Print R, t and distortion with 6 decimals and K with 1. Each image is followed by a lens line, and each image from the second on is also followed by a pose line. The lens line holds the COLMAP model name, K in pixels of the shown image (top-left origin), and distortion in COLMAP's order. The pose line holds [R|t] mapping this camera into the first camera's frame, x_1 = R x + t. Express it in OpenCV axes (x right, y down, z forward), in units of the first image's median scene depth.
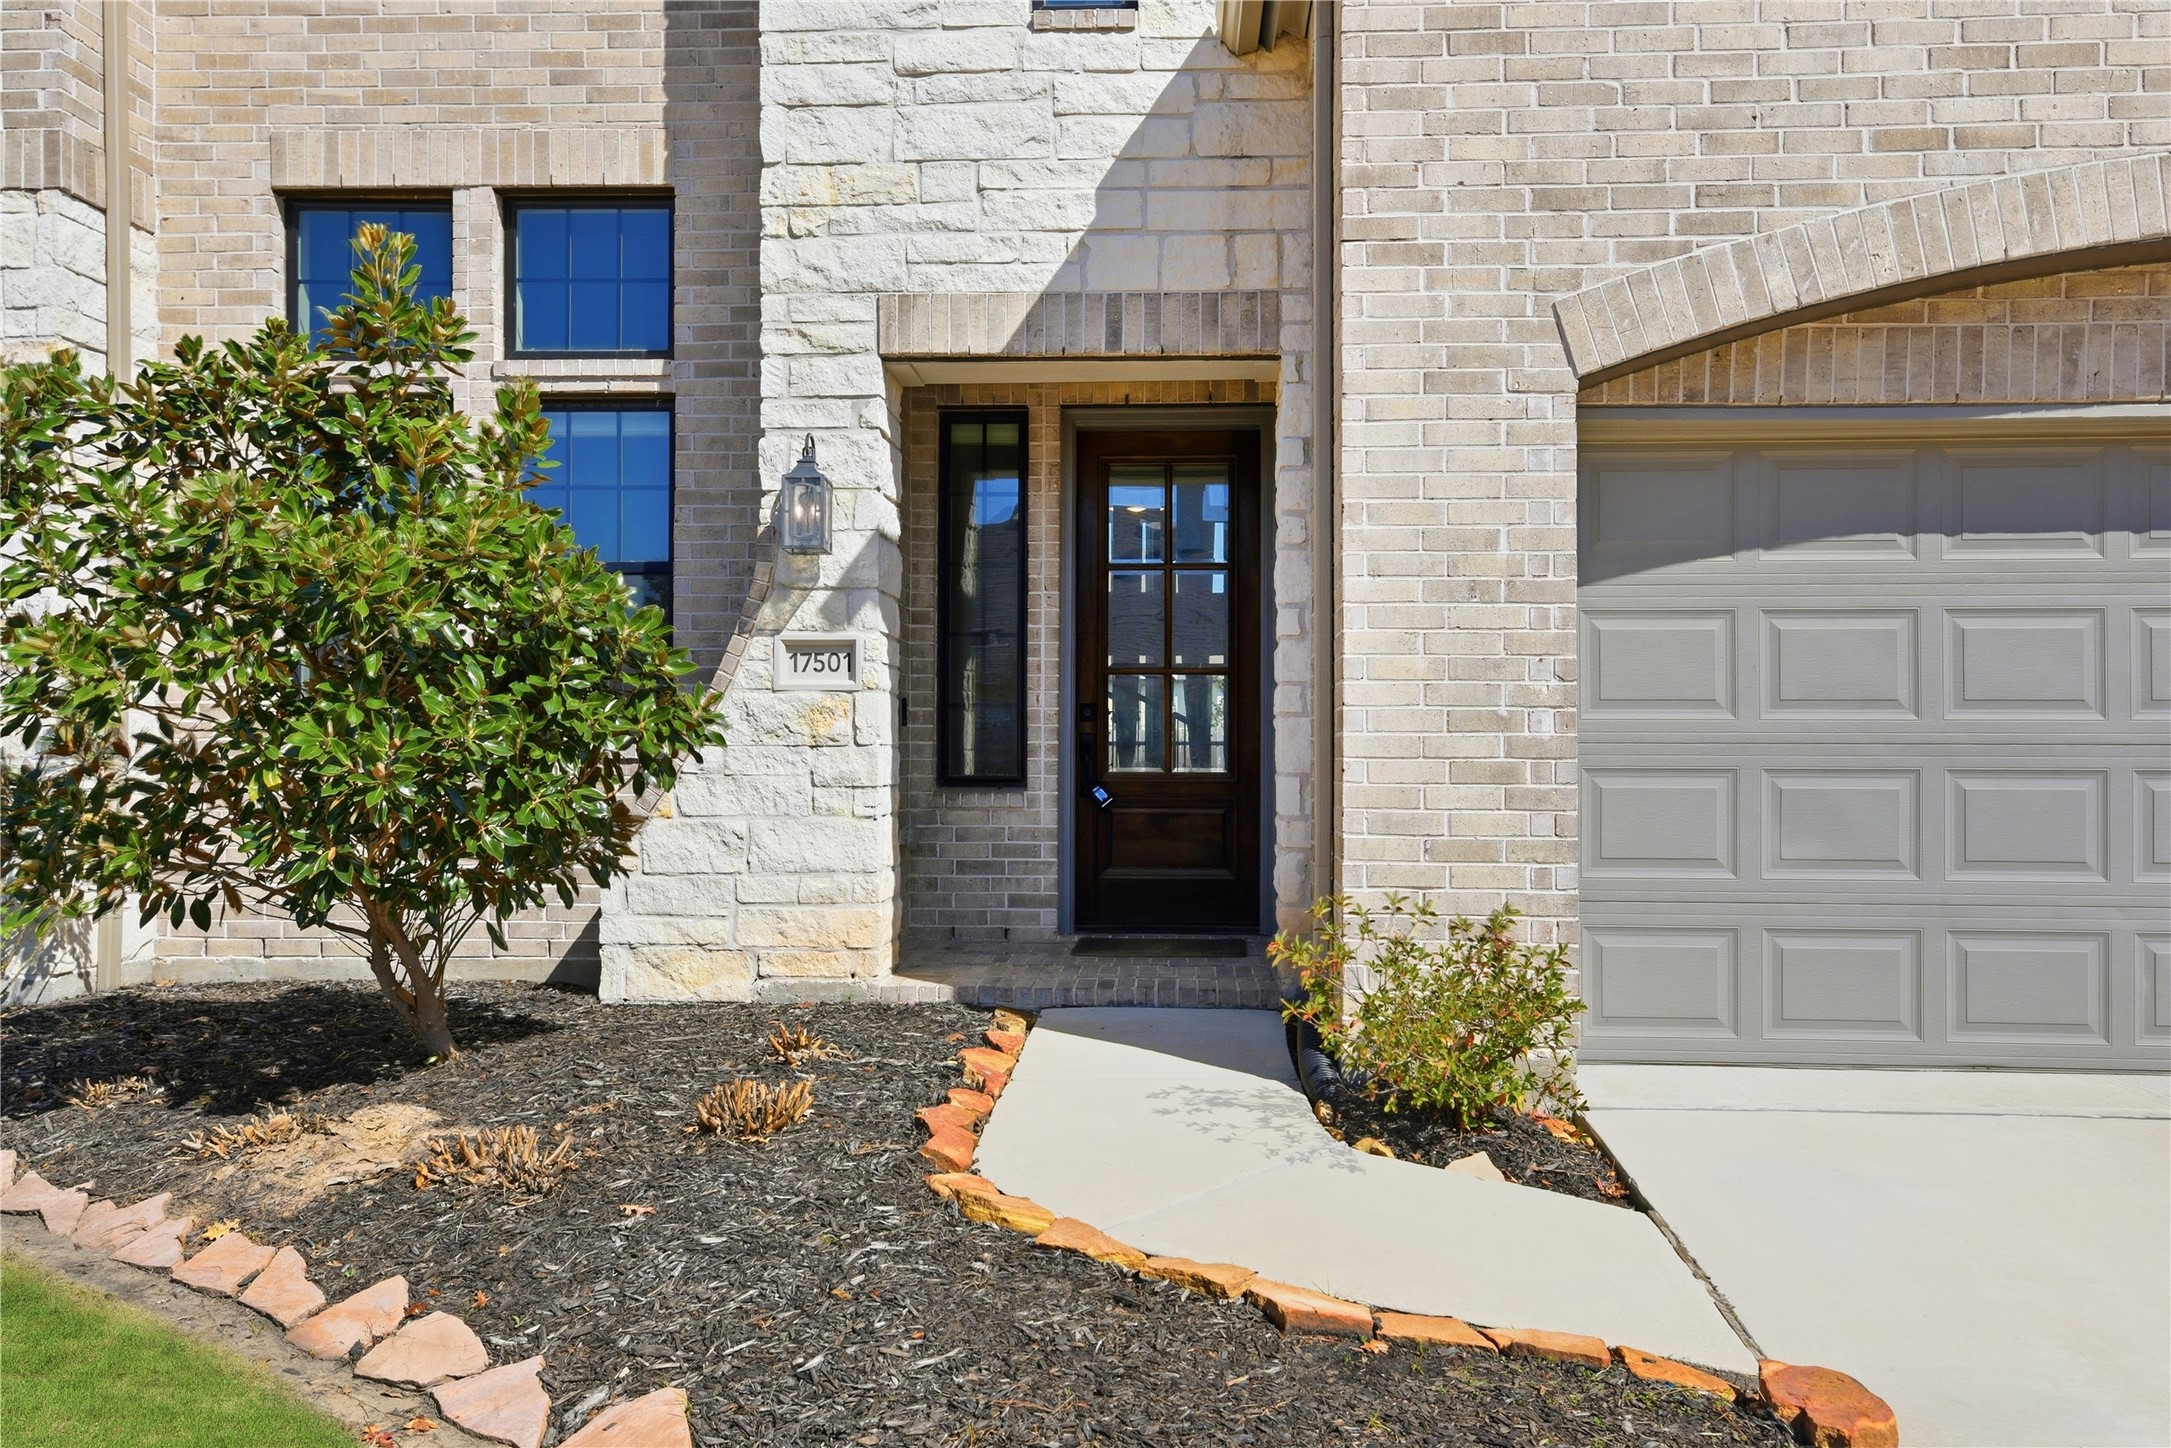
lens RADIAL K [[1691.2, 0, 1125.2], [0, 1691.2, 576.4], [0, 0, 1]] dist [0.036247, -0.007100]
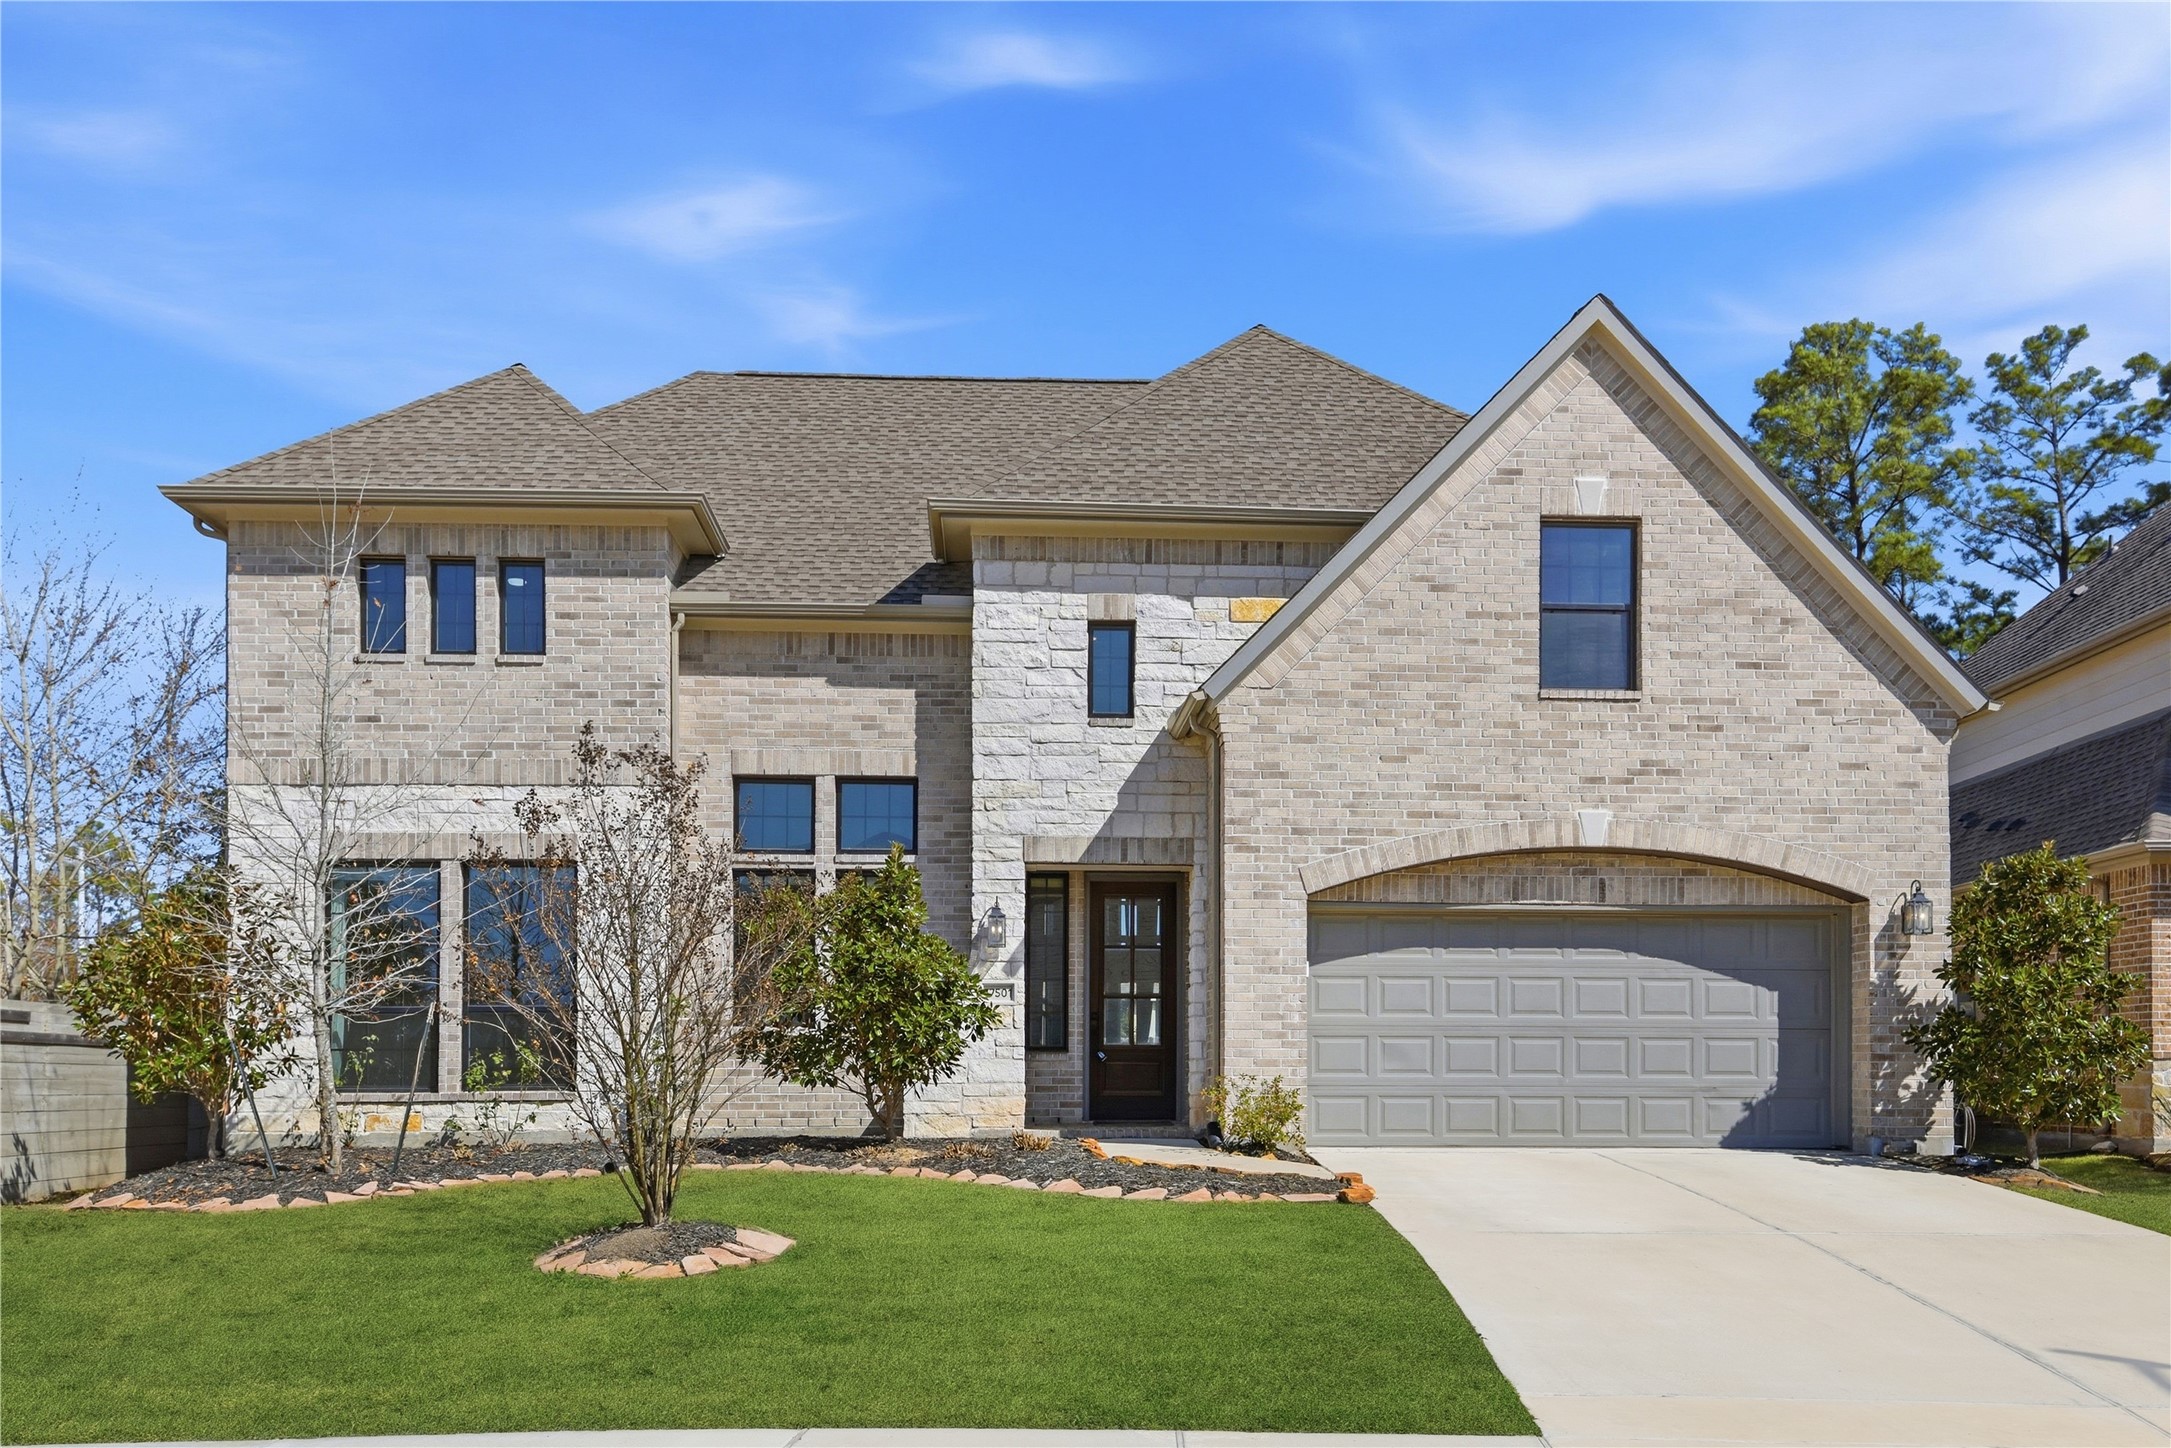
lens RADIAL K [[1872.6, 0, 1071.9], [0, 1872.6, 746.1], [0, 0, 1]] dist [0.011512, 0.058639]
pose [[0.996043, 0.016730, 0.087280, -0.310625], [-0.009967, 0.996954, -0.077350, -0.091420], [-0.088308, 0.076174, 0.993176, -1.615084]]
